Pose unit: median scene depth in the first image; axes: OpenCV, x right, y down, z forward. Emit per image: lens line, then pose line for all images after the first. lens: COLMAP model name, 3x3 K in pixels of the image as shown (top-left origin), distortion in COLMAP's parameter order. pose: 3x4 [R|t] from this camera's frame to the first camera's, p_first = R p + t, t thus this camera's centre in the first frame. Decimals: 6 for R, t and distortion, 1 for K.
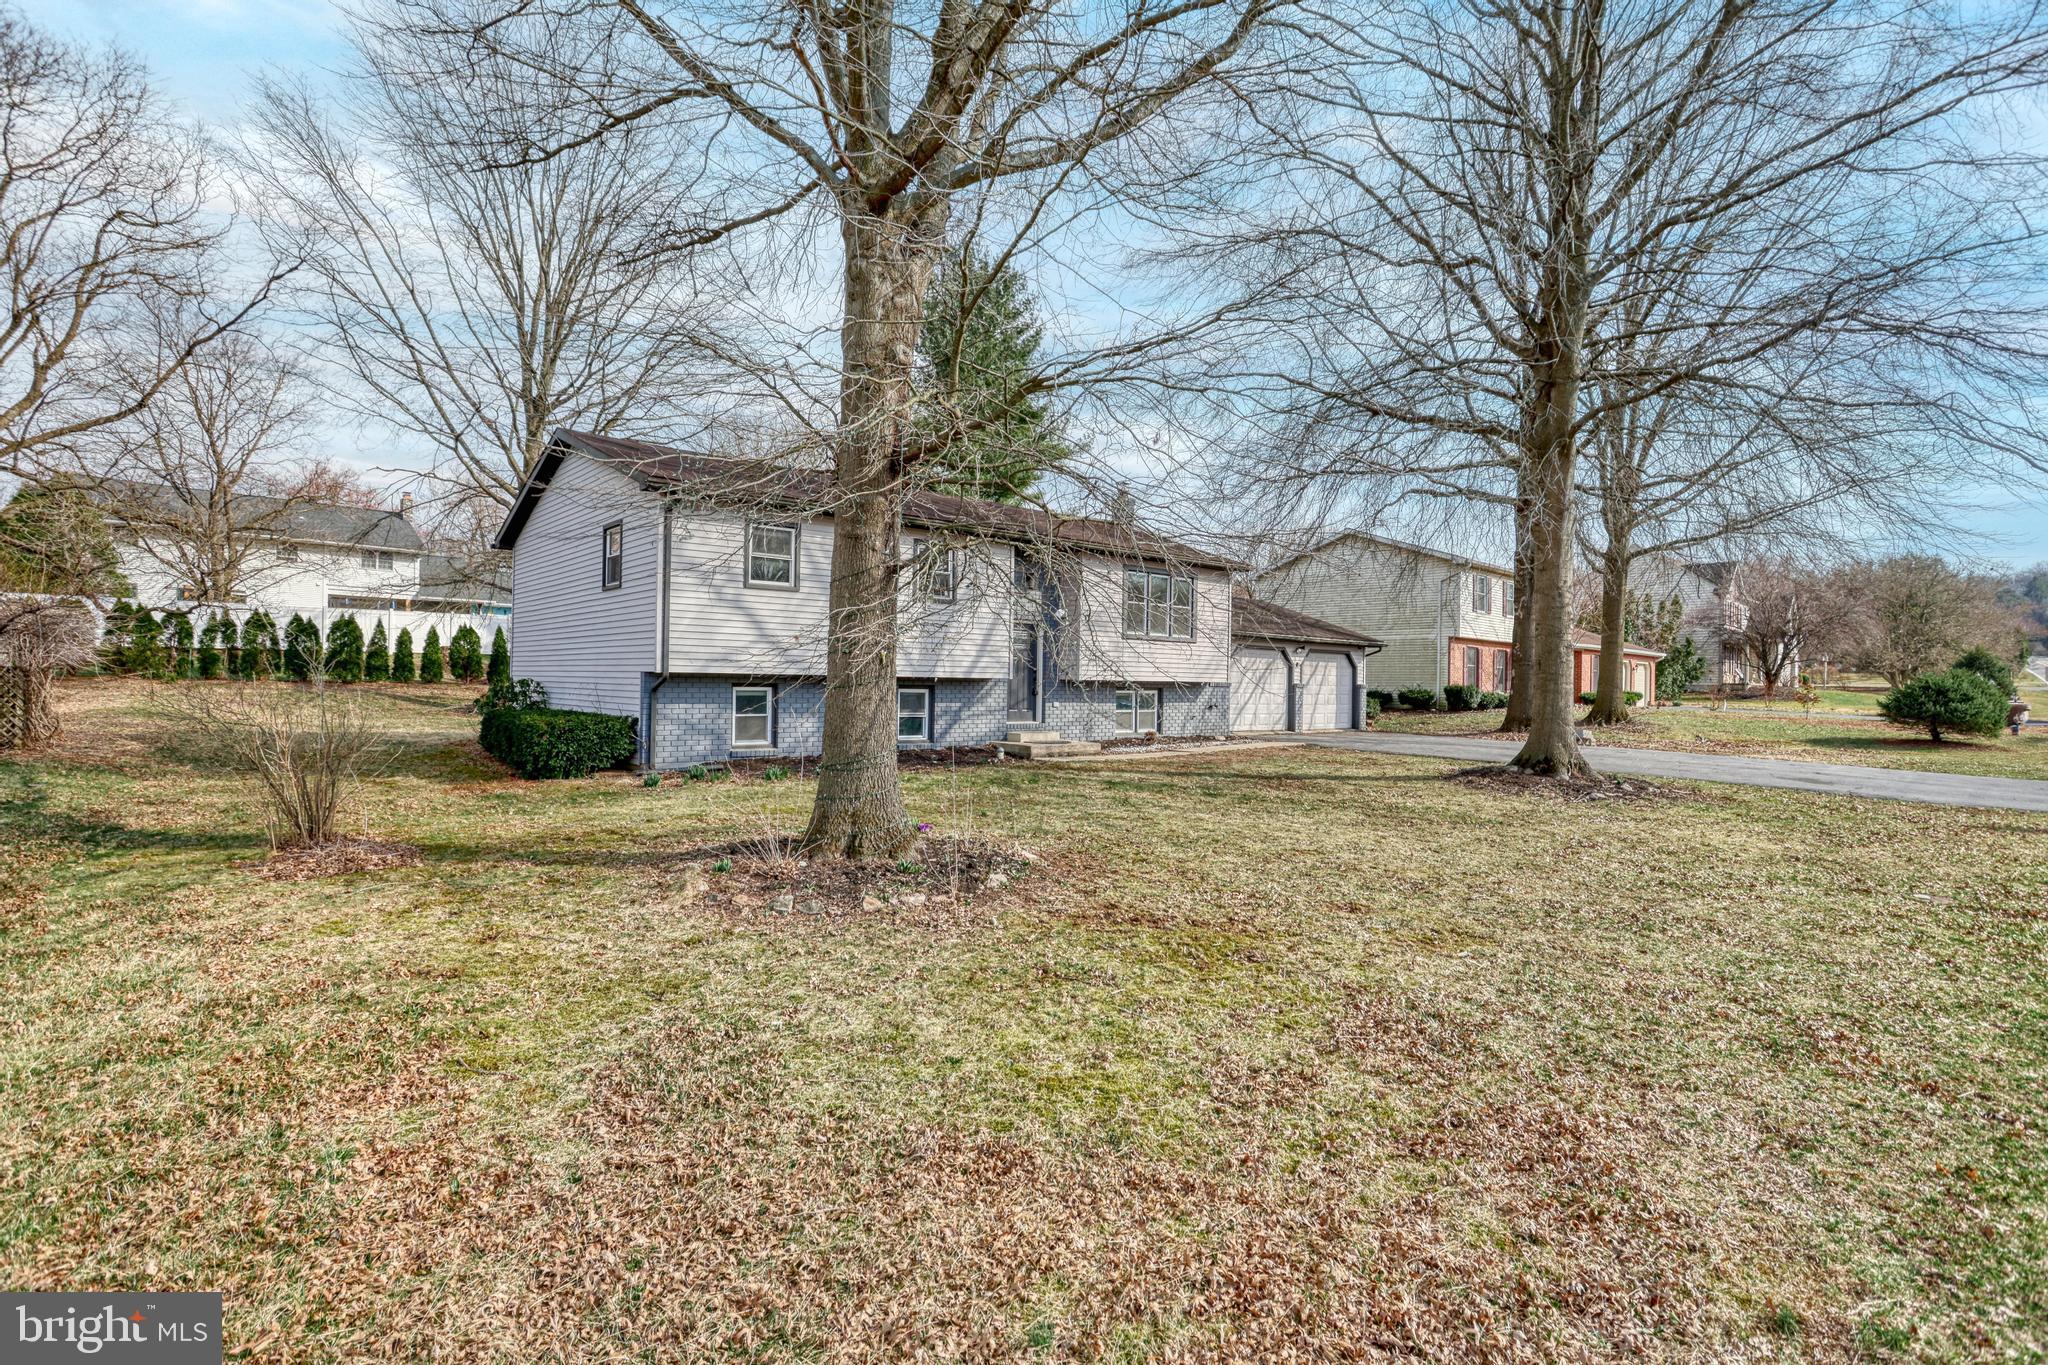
lens RADIAL K [[1002.0, 0, 1028.4], [0, 1002.0, 683.1], [0, 0, 1]] dist [0.020299, -0.004660]
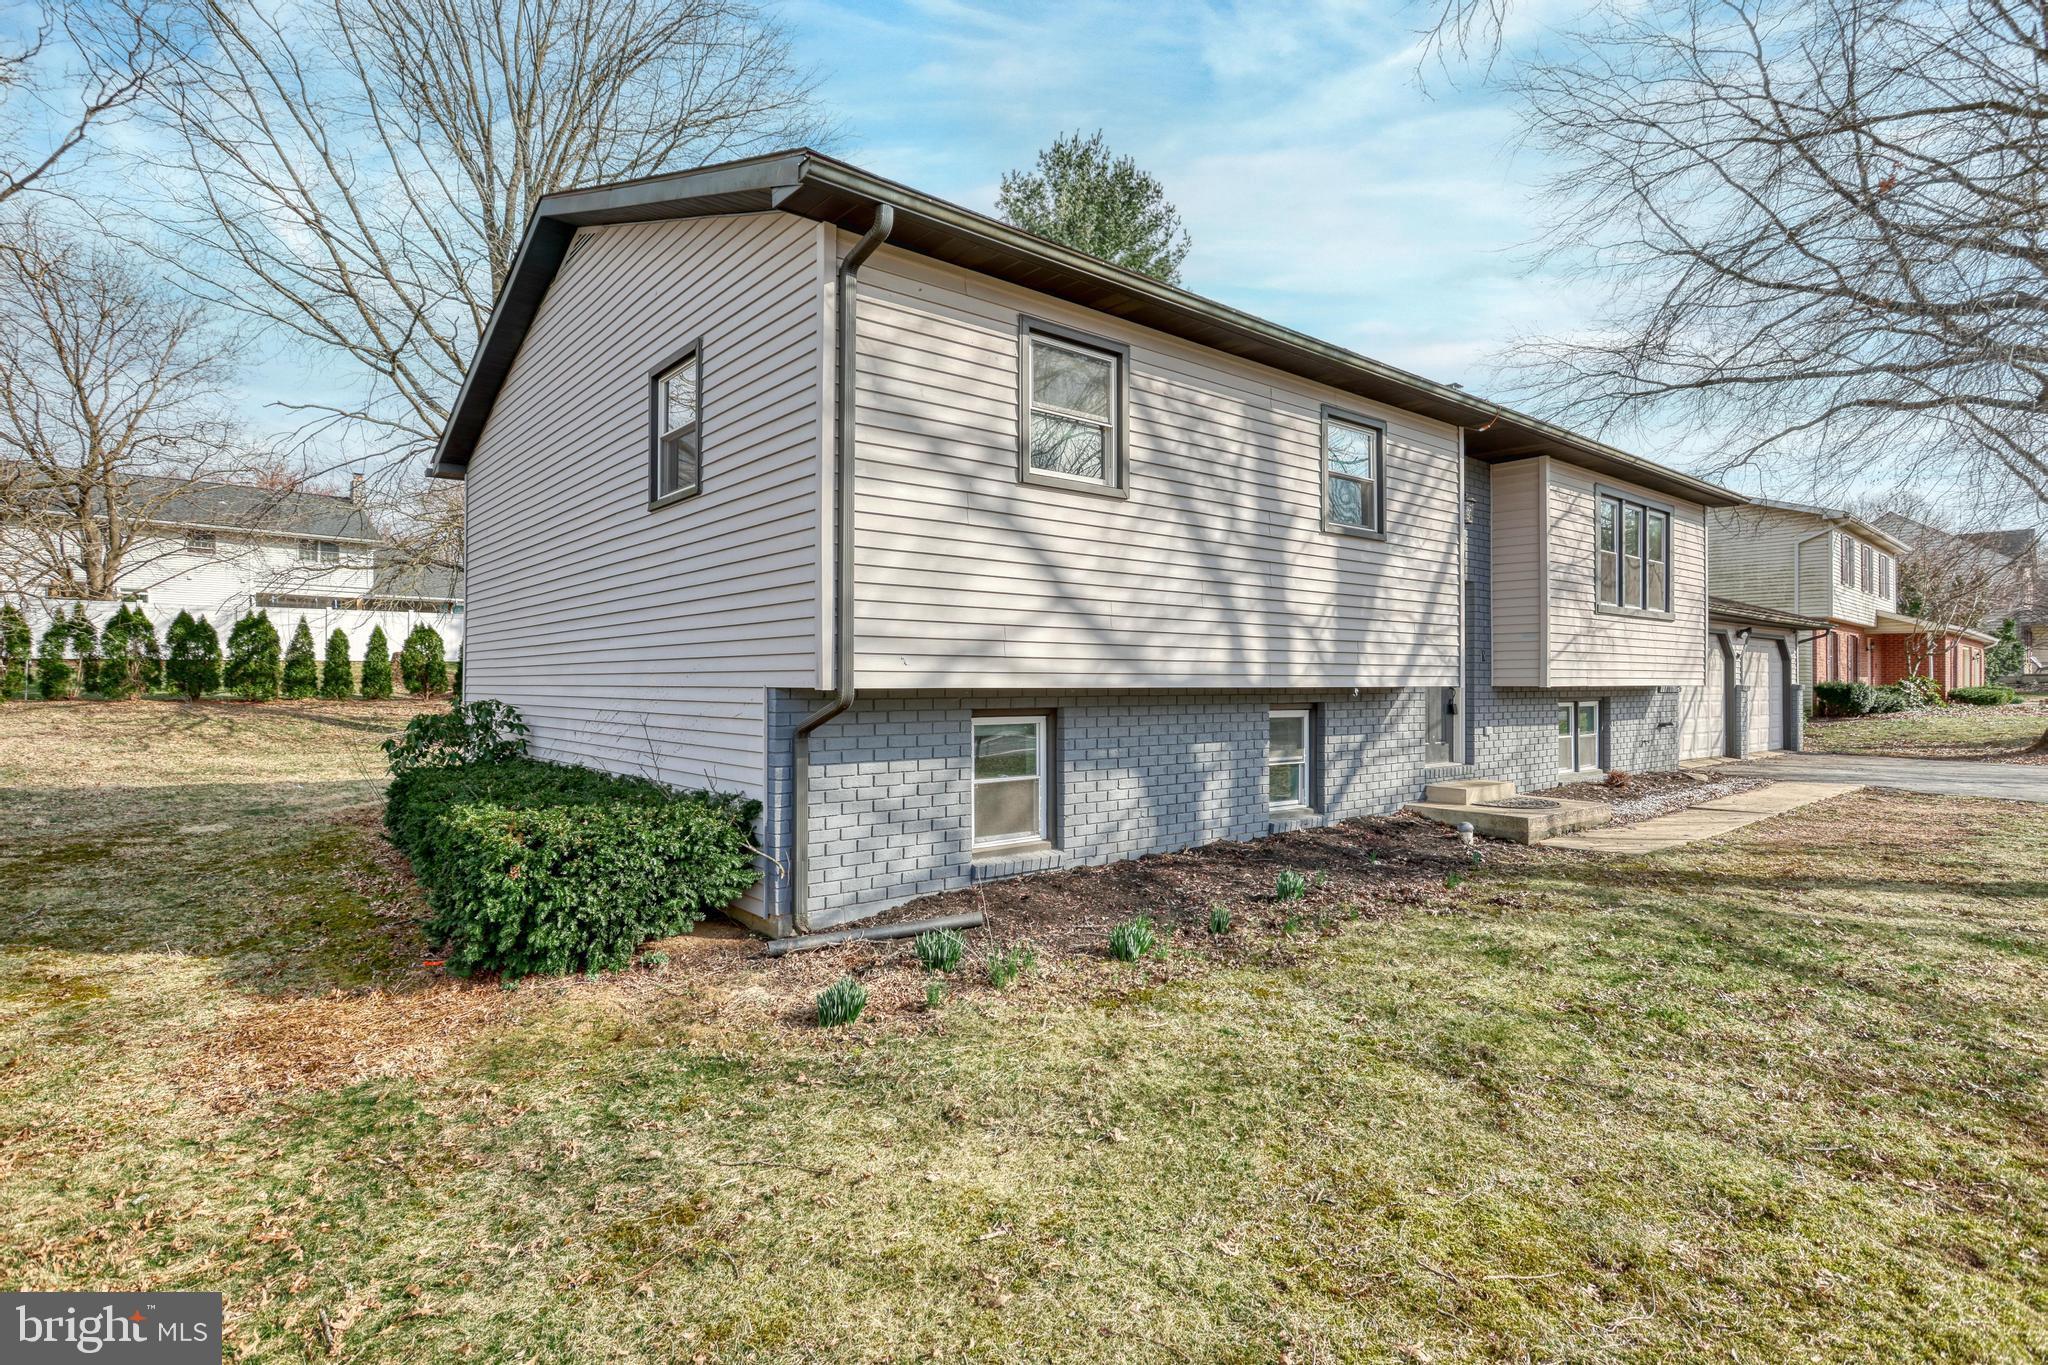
lens RADIAL K [[1002.0, 0, 1117.8], [0, 1002.0, 671.3], [0, 0, 1]] dist [0.020299, -0.004660]
pose [[0.996637, -0.014660, 0.080622, -0.091885], [0.015704, 0.999801, -0.012337, -0.003383], [-0.080425, 0.013561, 0.996668, 0.193858]]
